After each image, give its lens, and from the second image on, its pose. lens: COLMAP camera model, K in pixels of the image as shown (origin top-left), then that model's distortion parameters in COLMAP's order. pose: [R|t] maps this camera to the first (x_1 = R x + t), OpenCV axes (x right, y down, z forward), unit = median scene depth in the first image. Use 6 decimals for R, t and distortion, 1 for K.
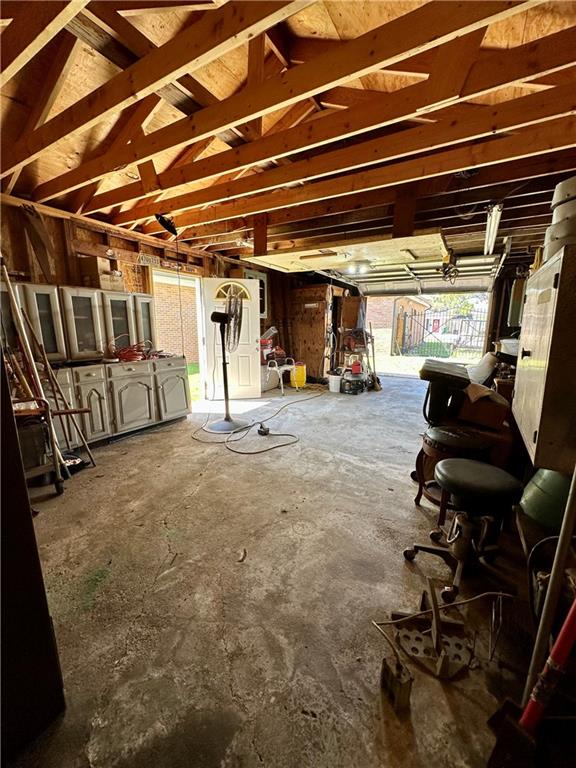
lens RADIAL K [[307.0, 0, 286.8], [0, 307.0, 384.1], [0, 0, 1]] dist [-0.005660, 0.000760]
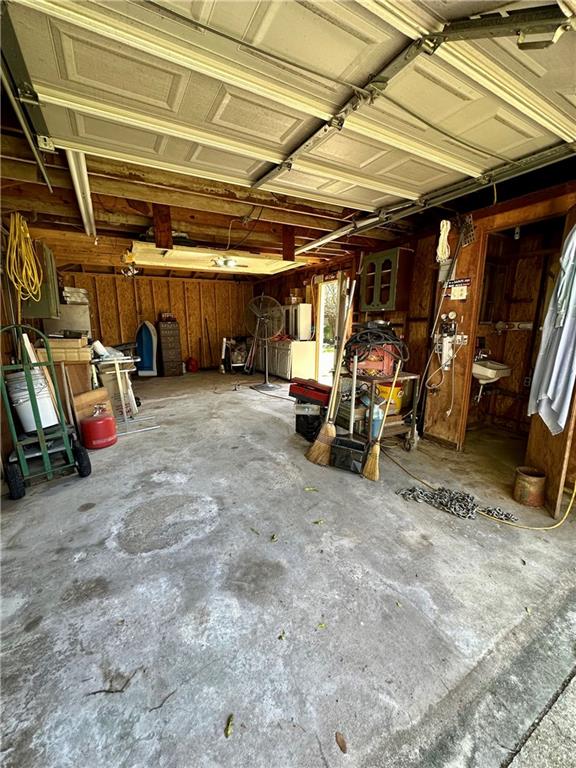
lens RADIAL K [[307.0, 0, 286.8], [0, 307.0, 384.1], [0, 0, 1]] dist [-0.005660, 0.000760]
pose [[-0.486852, 0.164334, -0.857887, 0.981849], [-0.164255, 0.947398, 0.274695, -0.292366], [0.857902, 0.274648, -0.434250, 1.606561]]
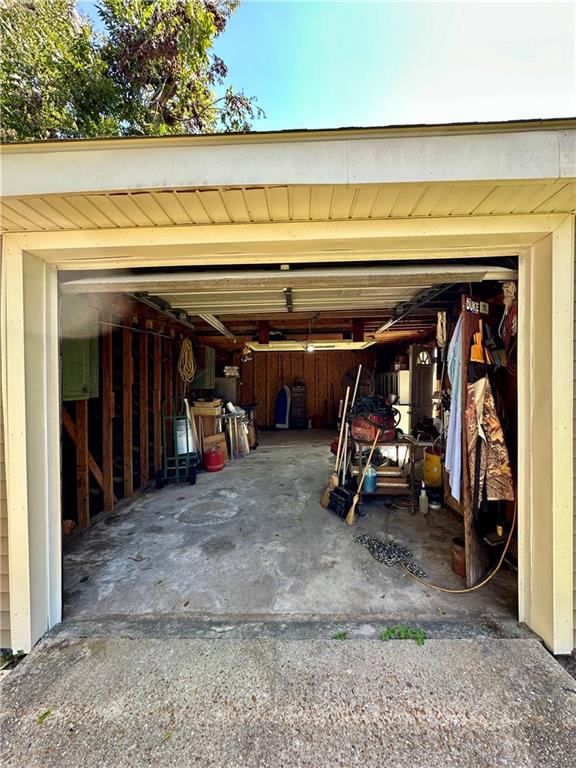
lens RADIAL K [[307.0, 0, 286.8], [0, 307.0, 384.1], [0, 0, 1]] dist [-0.005660, 0.000760]
pose [[-0.869309, 0.007159, -0.494218, 0.916859], [-0.087212, 0.981986, 0.167626, -0.413766], [0.486515, 0.188820, -0.853024, 2.008205]]
